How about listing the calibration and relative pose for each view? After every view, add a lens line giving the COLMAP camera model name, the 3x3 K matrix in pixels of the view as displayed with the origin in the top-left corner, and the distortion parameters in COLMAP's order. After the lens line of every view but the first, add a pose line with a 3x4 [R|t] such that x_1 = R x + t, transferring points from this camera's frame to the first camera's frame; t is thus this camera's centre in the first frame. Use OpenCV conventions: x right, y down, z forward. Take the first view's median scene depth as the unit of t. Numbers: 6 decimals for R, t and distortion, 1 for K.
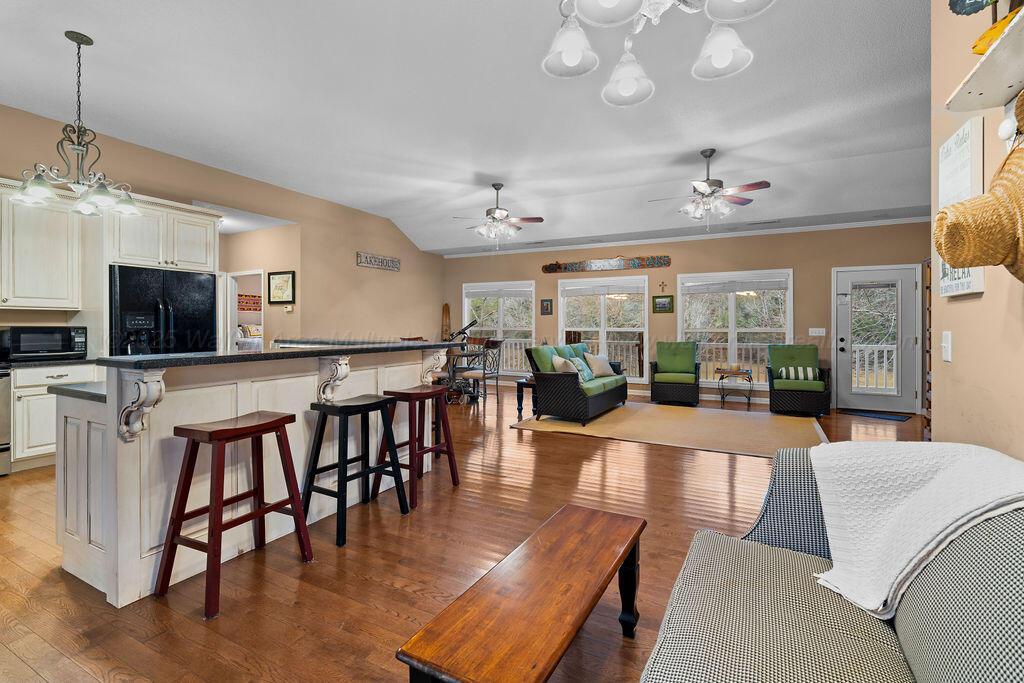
lens RADIAL K [[464.1, 0, 526.5], [0, 464.1, 328.5], [0, 0, 1]] dist [-0.015461, 0.003744]
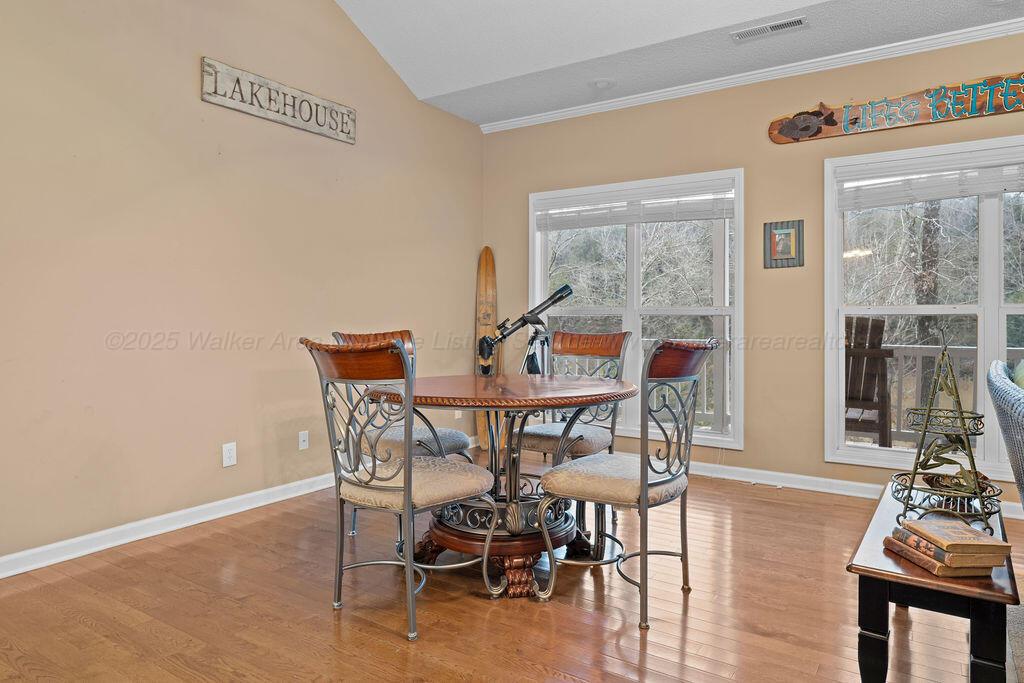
lens RADIAL K [[672.4, 0, 525.2], [0, 672.4, 325.4], [0, 0, 1]] dist [0.013347, -0.001990]
pose [[0.994845, 0.001565, -0.101396, -0.120851], [-0.000341, 0.999927, 0.012087, 0.008382], [0.101408, -0.011990, 0.994773, 0.648494]]
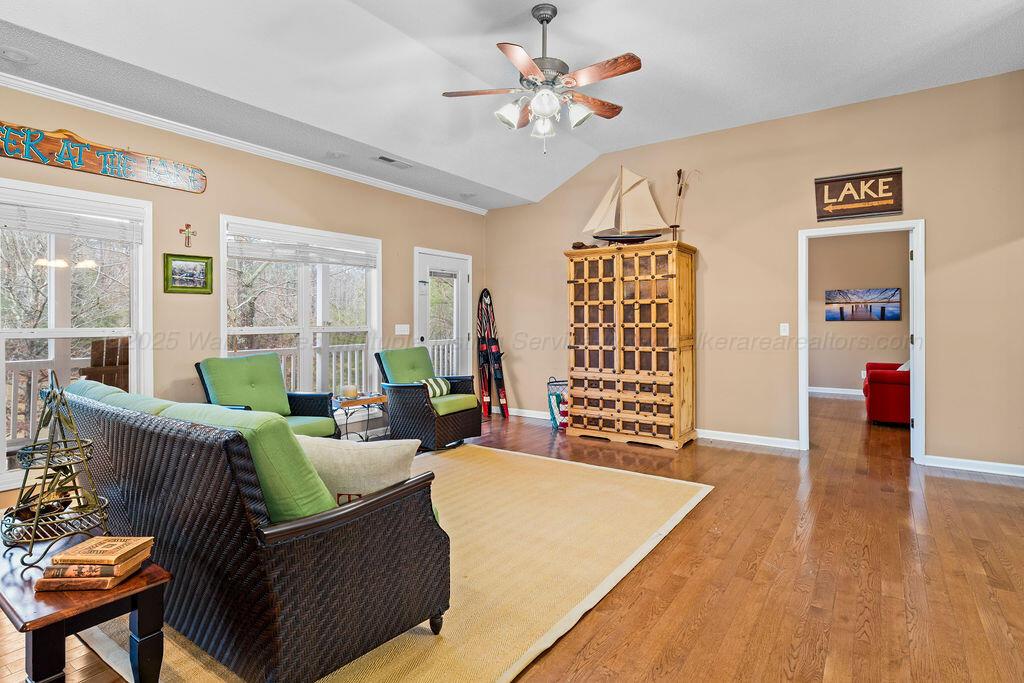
lens RADIAL K [[523.6, 0, 503.1], [0, 523.6, 317.7], [0, 0, 1]] dist [-0.003014, -0.004172]
pose [[0.156399, 0.005900, 0.987676, -0.182513], [0.007615, 0.999945, -0.007179, -0.004726], [-0.987665, 0.008644, 0.156346, 0.724295]]
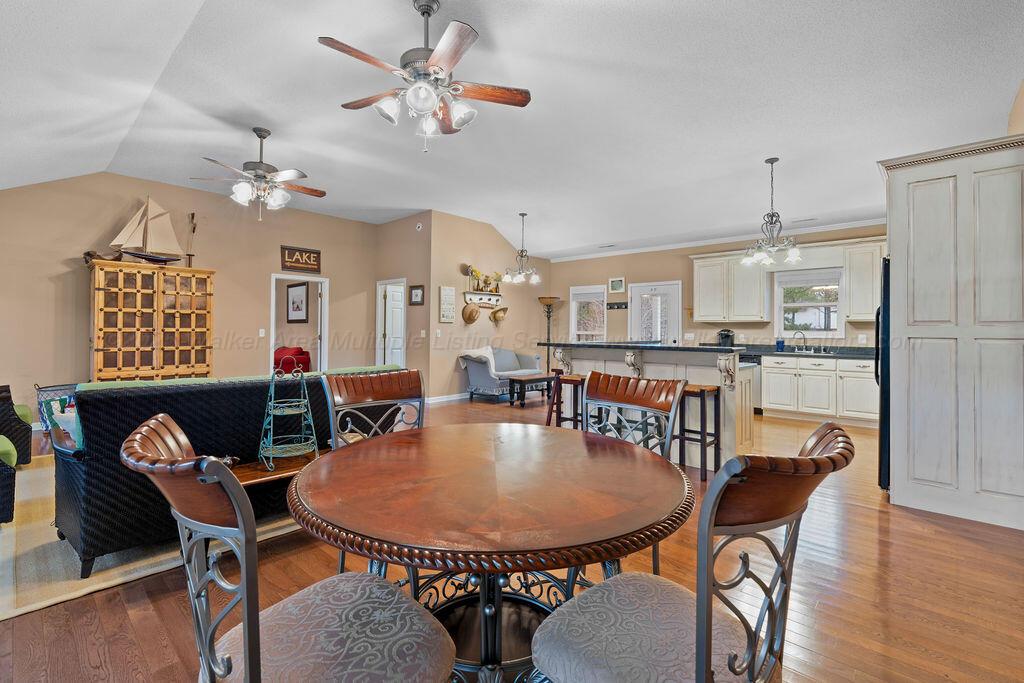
lens RADIAL K [[464.1, 0, 509.6], [0, 464.1, 327.8], [0, 0, 1]] dist [-0.015461, 0.003744]
pose [[-0.958313, -0.006872, 0.285636, -0.240460], [-0.006924, 0.999976, 0.000827, -0.006450], [-0.285635, -0.001185, -0.958338, 1.300273]]
